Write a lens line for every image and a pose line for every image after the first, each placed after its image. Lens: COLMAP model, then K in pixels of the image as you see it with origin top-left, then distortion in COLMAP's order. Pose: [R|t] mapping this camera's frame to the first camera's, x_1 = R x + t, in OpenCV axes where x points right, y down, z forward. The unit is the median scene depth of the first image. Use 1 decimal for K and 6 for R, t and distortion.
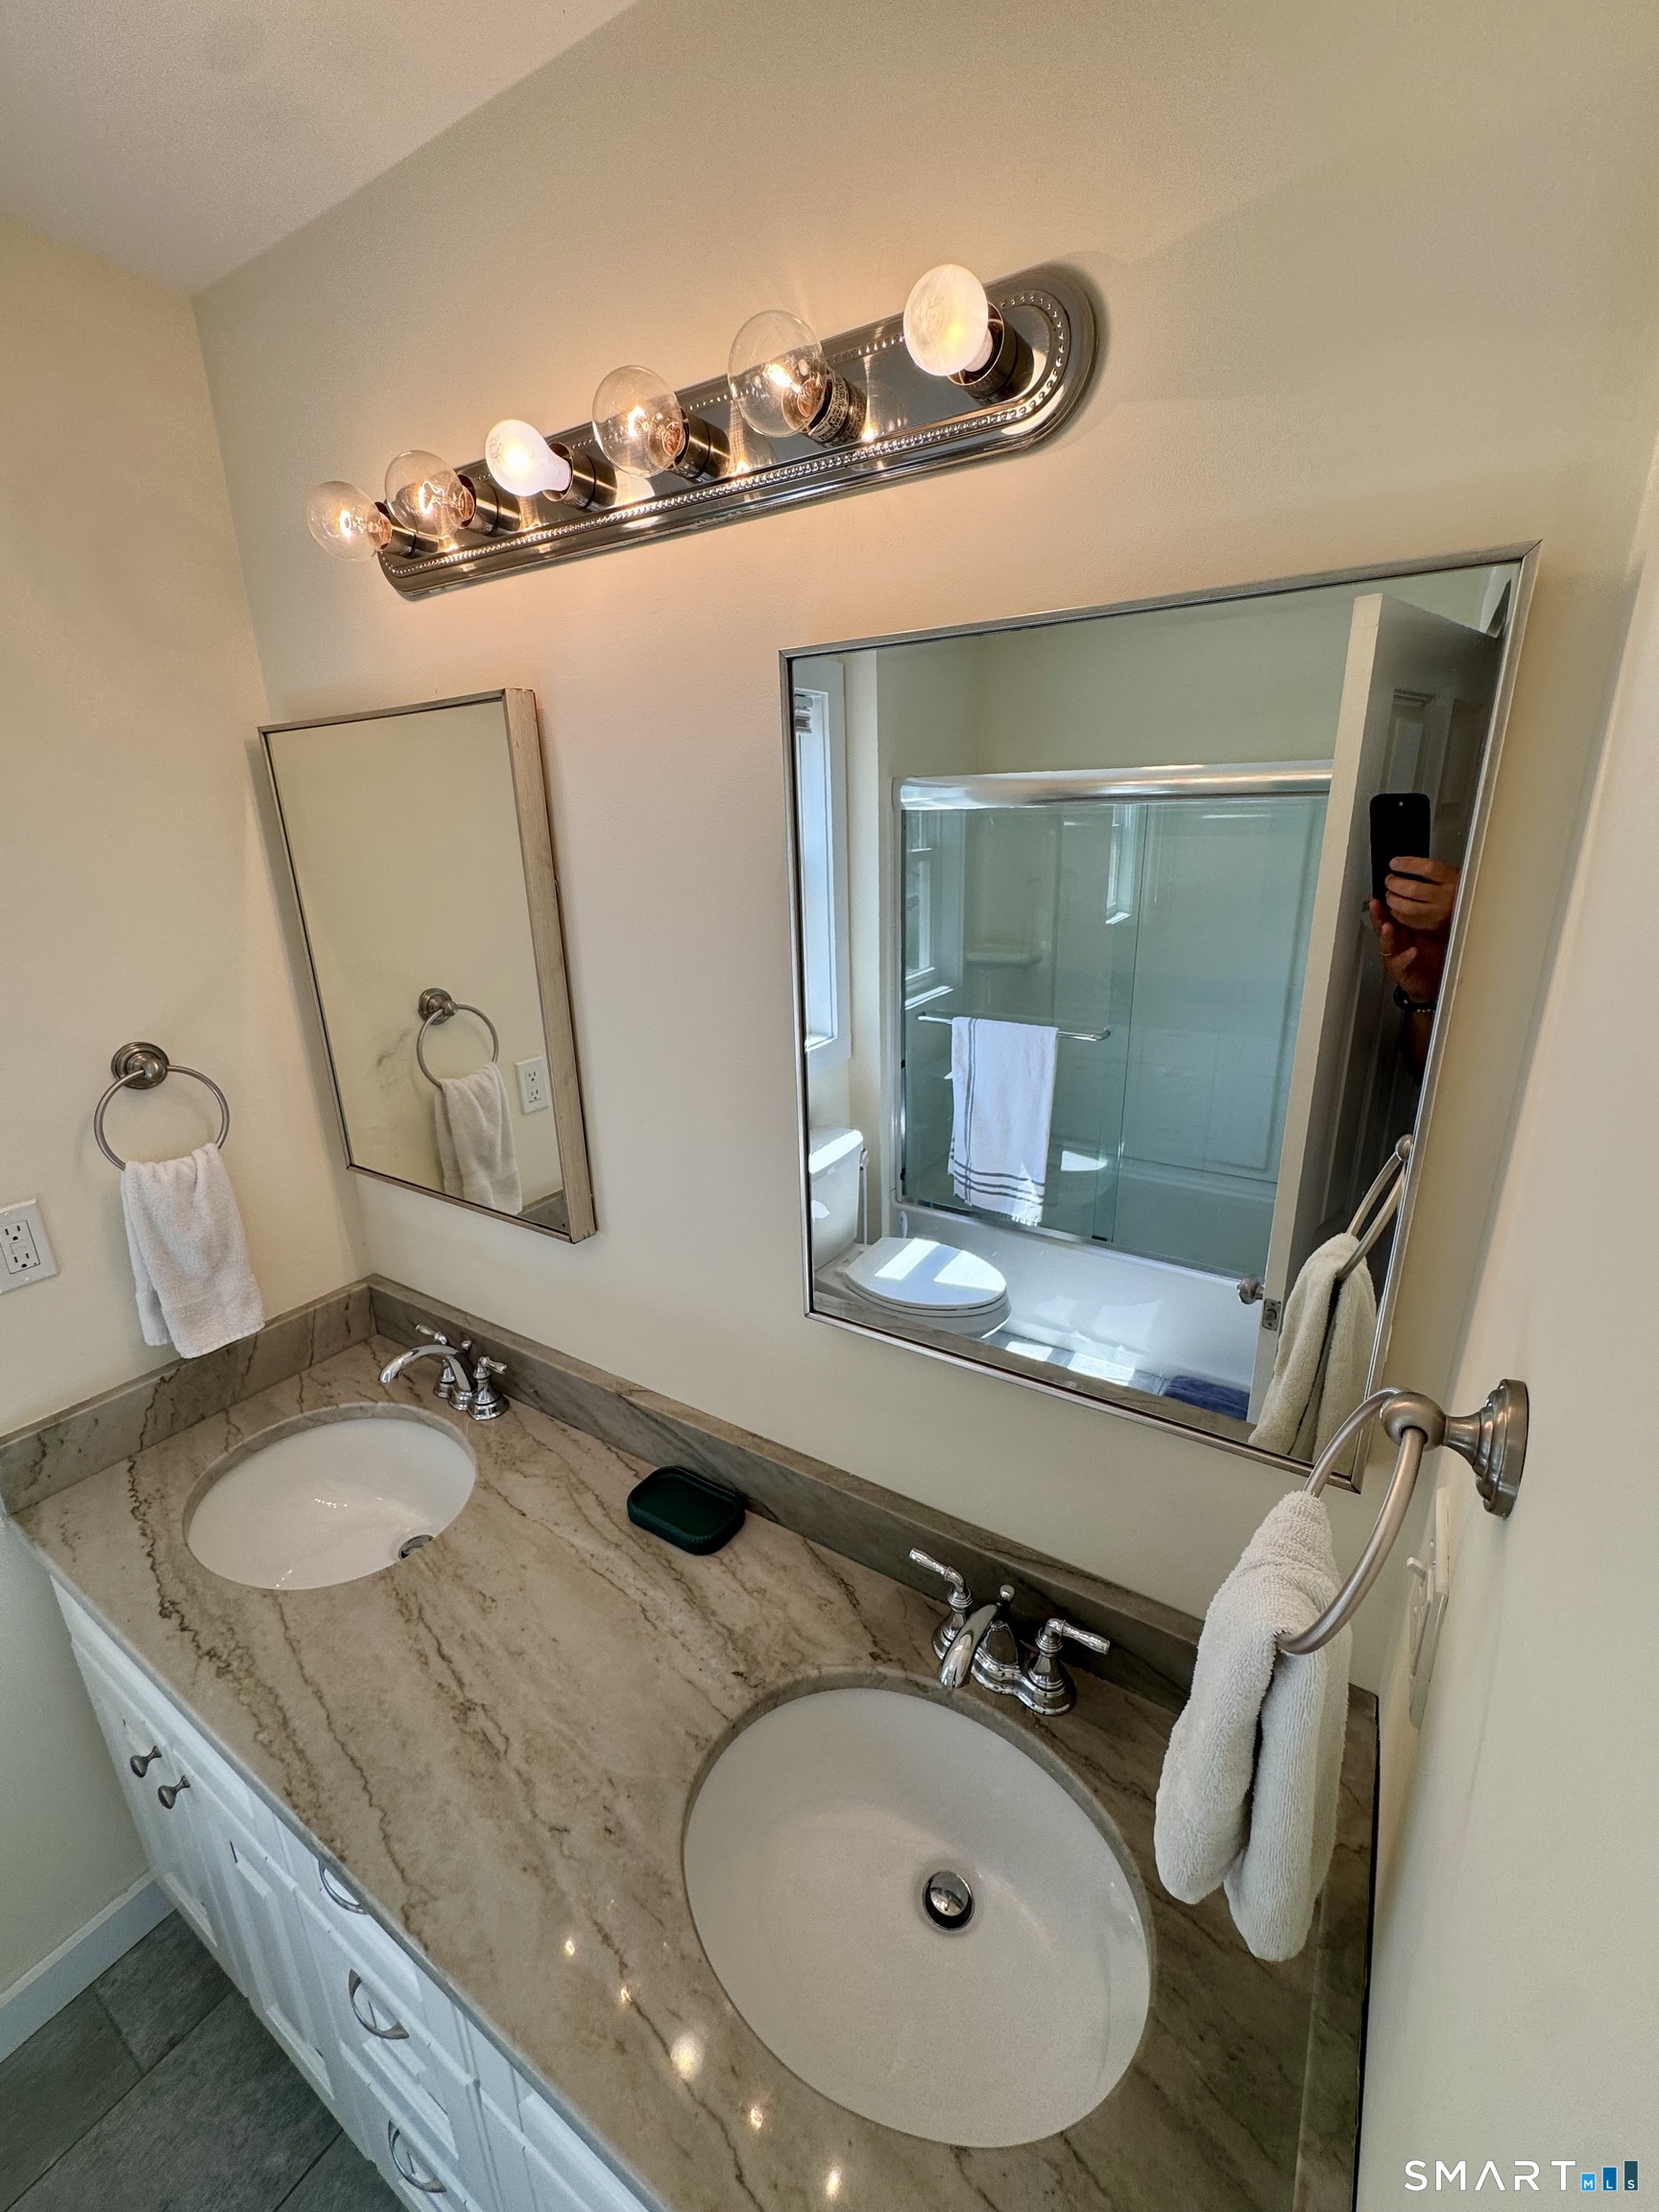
lens RADIAL K [[880.8, 0, 831.7], [0, 880.8, 1113.6], [0, 0, 1]] dist [0.003958, 0.000758]
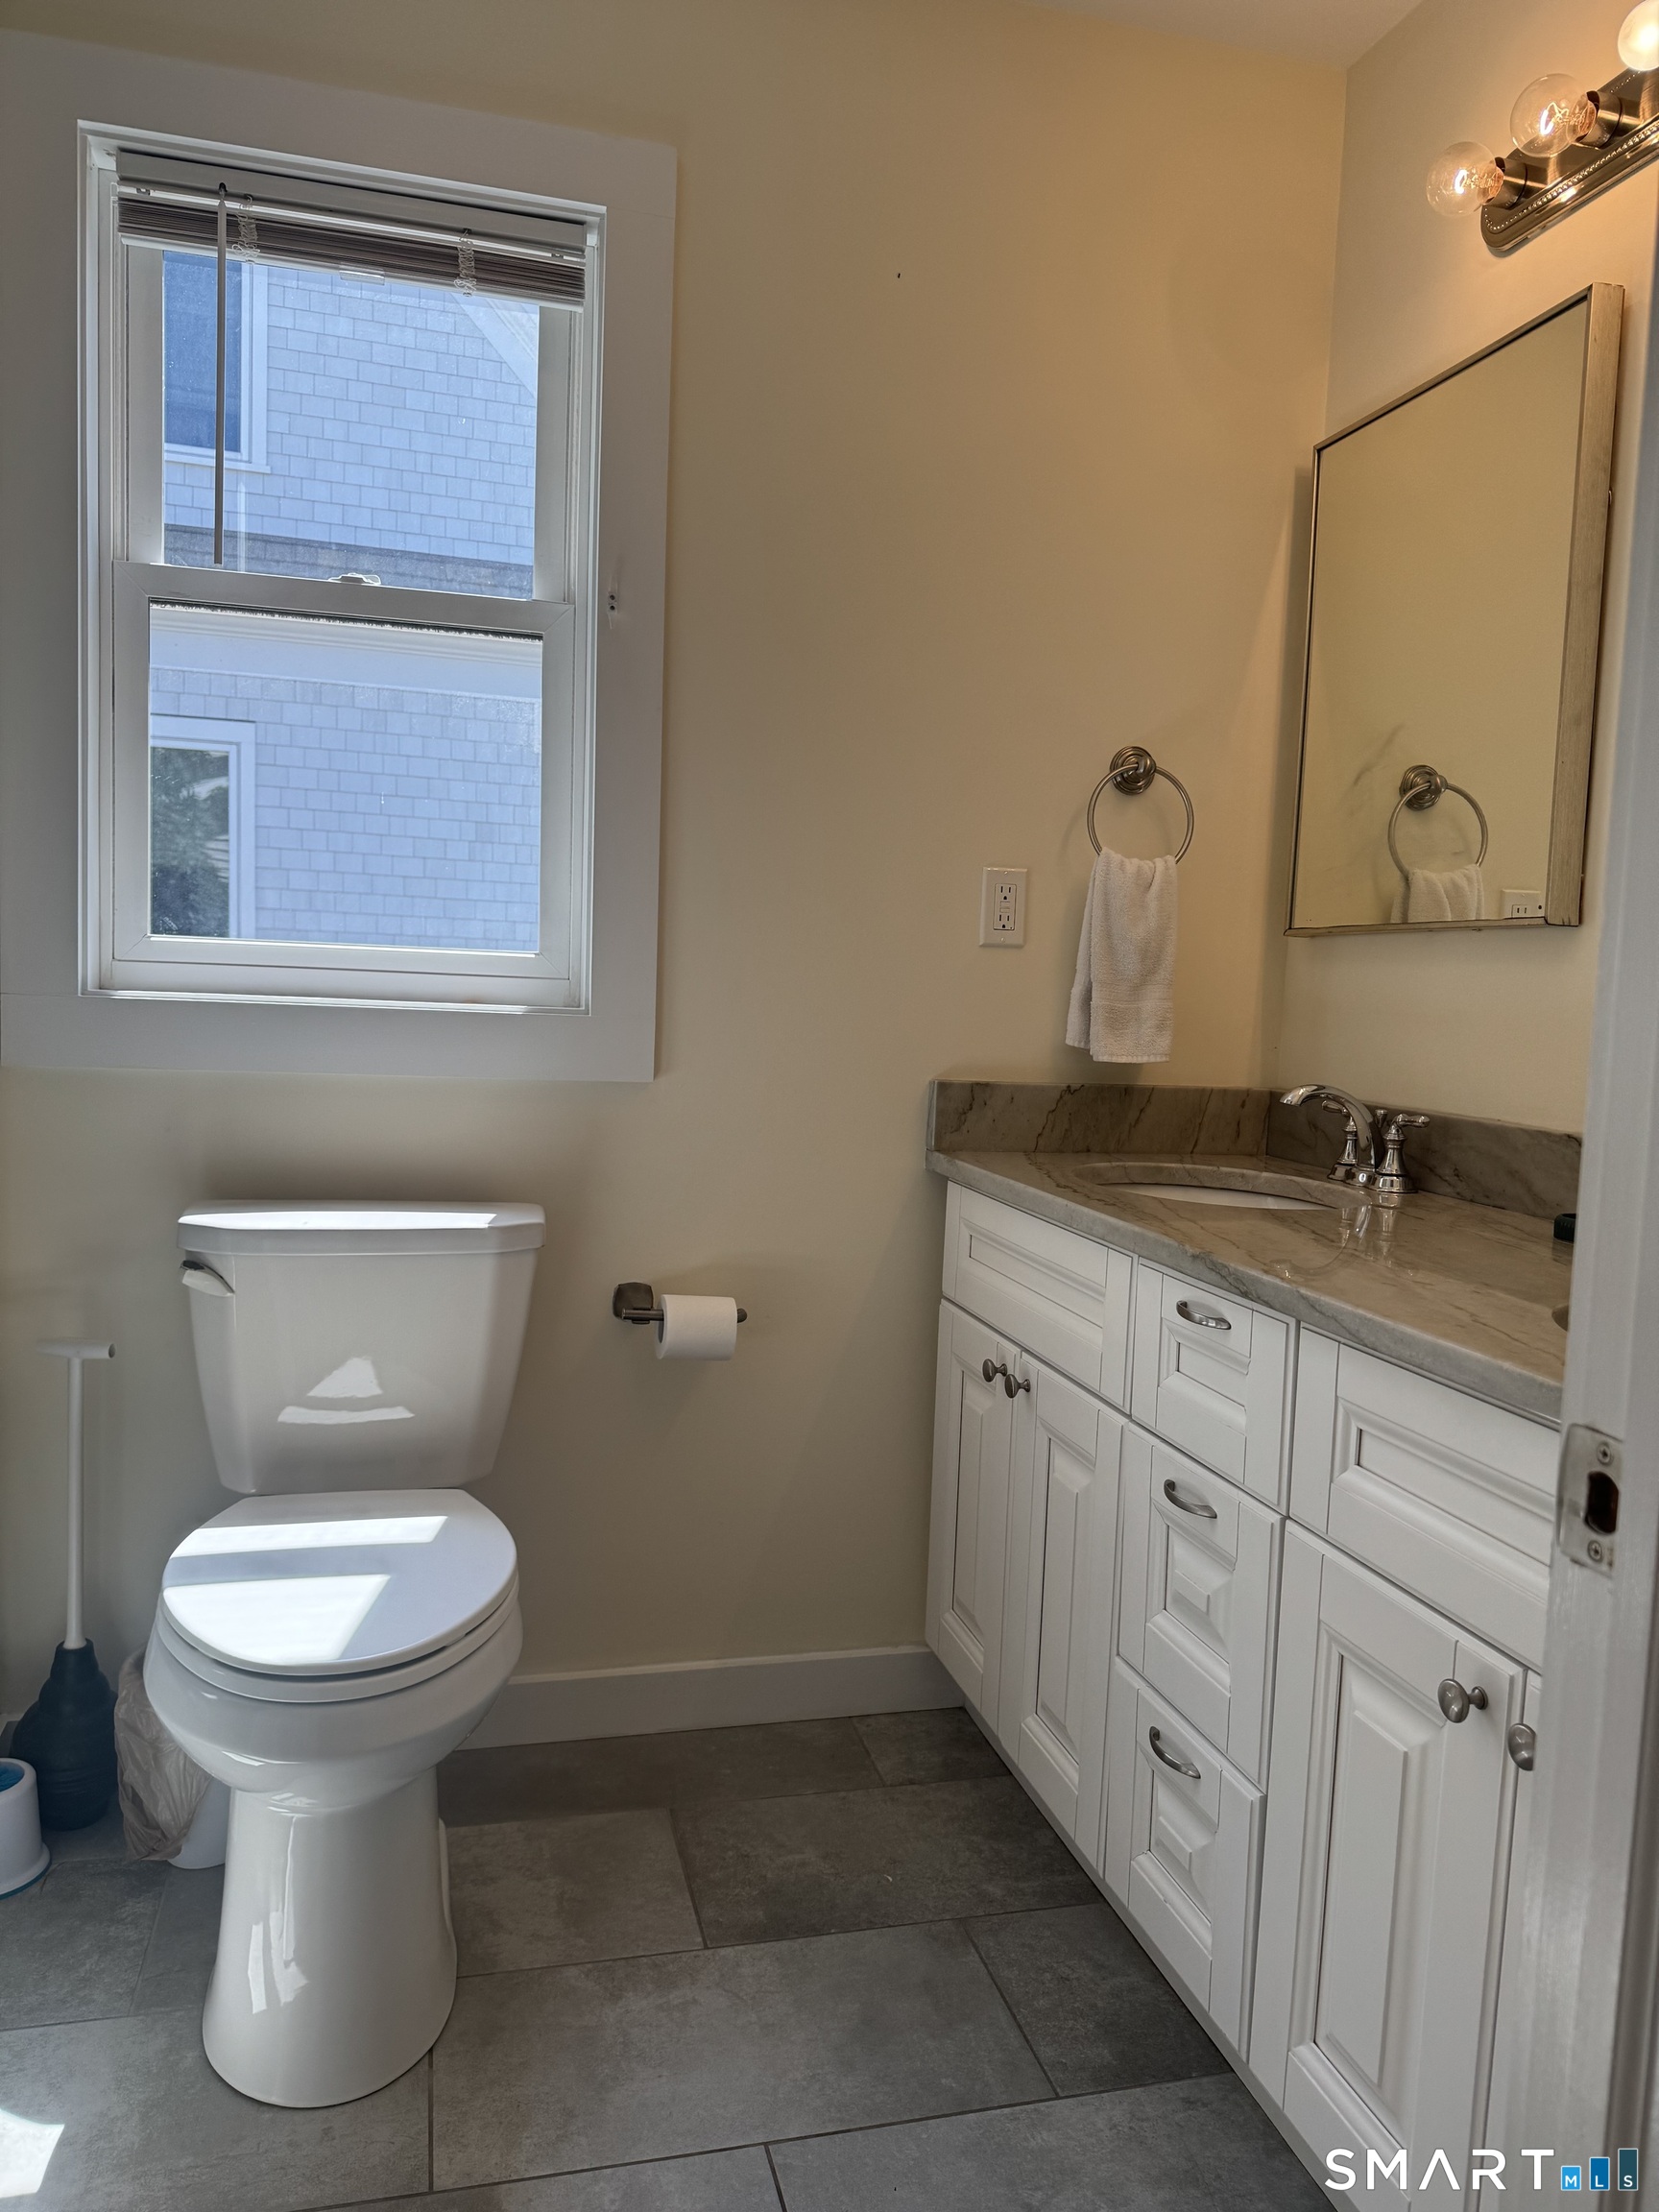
lens RADIAL K [[1566.1, 0, 821.5], [0, 1566.1, 1104.4], [0, 0, 1]] dist [0.002980, -0.005982]
pose [[0.724396, 0.097924, -0.682394, 0.214208], [-0.259088, 0.955965, -0.137853, 0.653265], [0.638846, 0.276661, 0.717868, -0.400373]]
